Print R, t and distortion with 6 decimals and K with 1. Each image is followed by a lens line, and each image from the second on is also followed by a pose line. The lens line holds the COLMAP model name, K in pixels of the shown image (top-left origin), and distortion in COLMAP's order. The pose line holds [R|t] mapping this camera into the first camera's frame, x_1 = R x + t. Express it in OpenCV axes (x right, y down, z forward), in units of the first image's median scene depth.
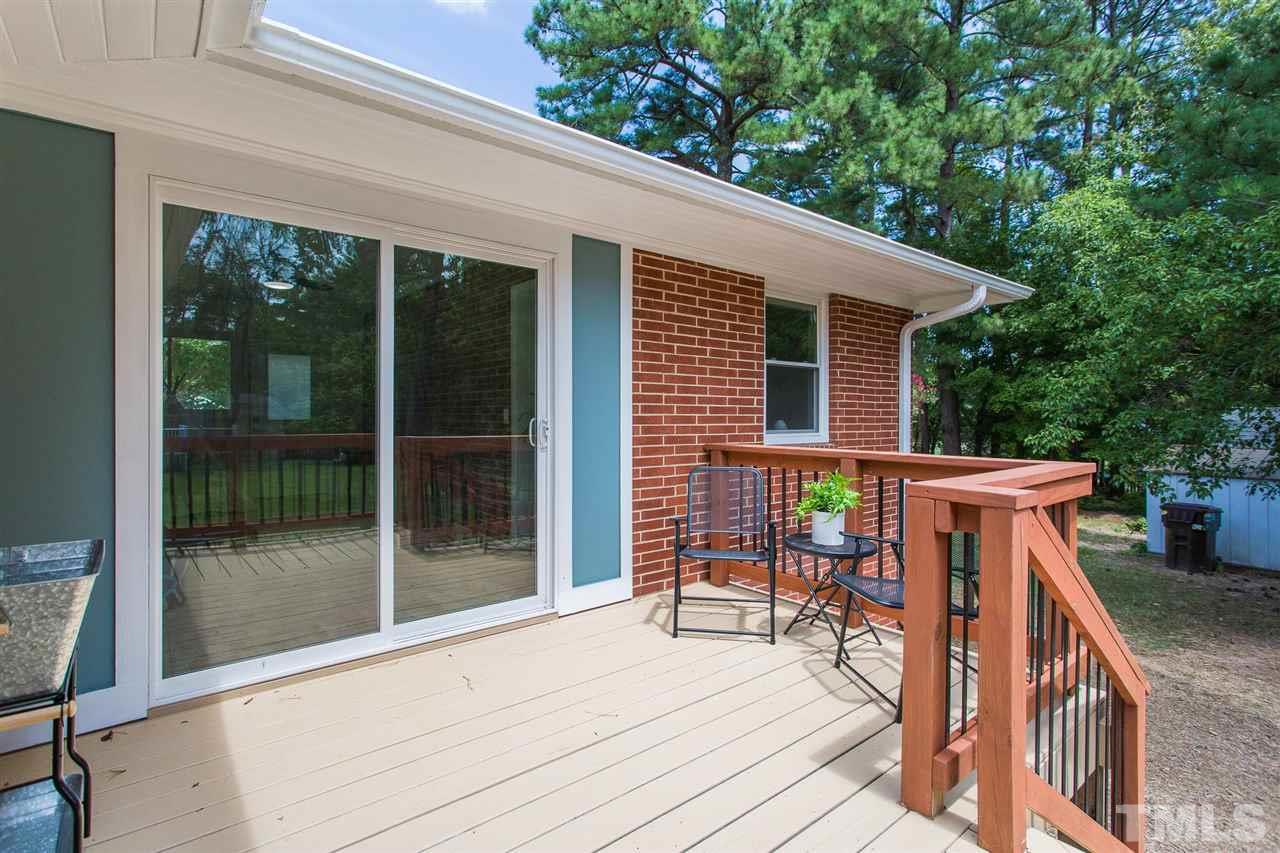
lens RADIAL K [[613.5, 0, 639.2], [0, 613.5, 428.9], [0, 0, 1]] dist [0.009108, 0.000585]
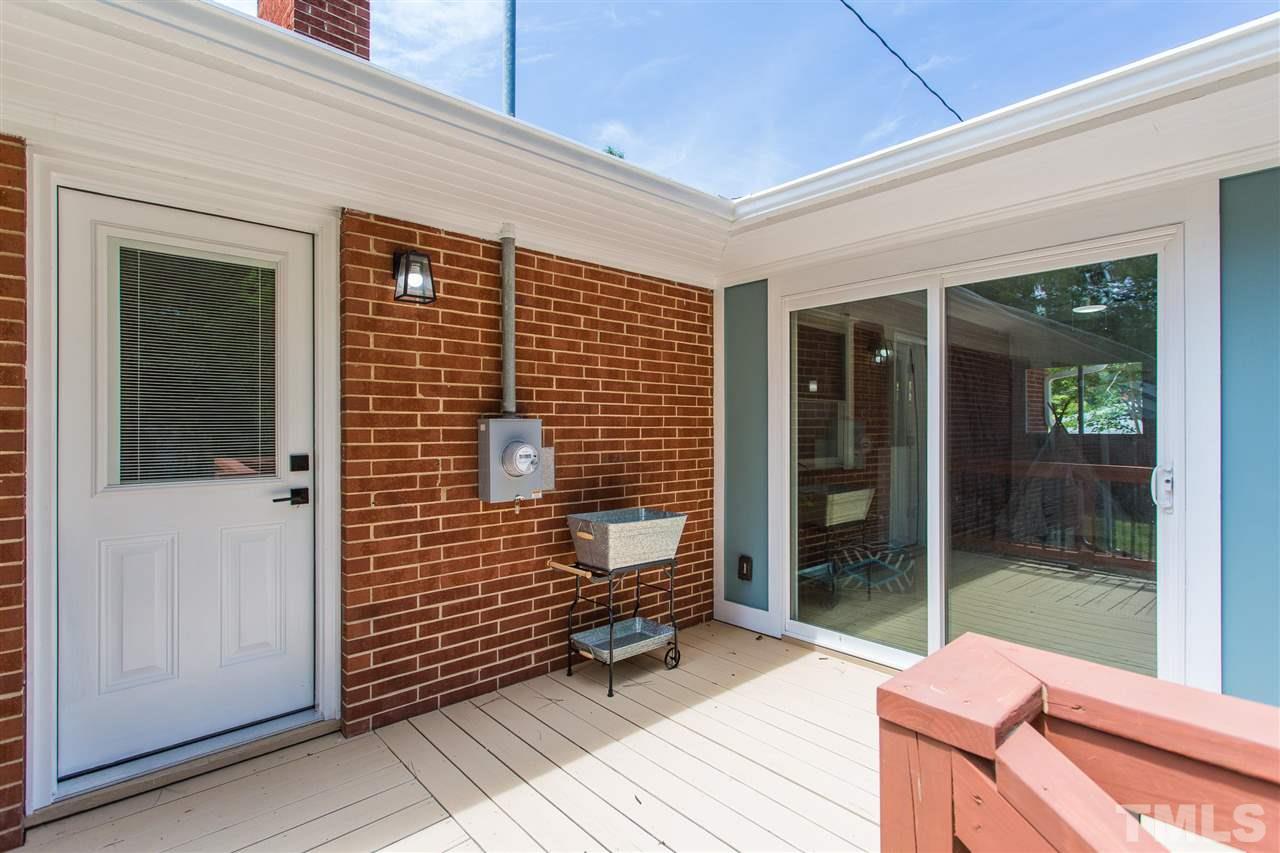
lens RADIAL K [[613.5, 0, 639.2], [0, 613.5, 428.9], [0, 0, 1]] dist [0.009108, 0.000585]
pose [[0.053150, 0.001866, -0.998585, 0.741207], [-0.026823, 0.999640, 0.000441, -0.059824], [0.998226, 0.026762, 0.053181, 0.539491]]
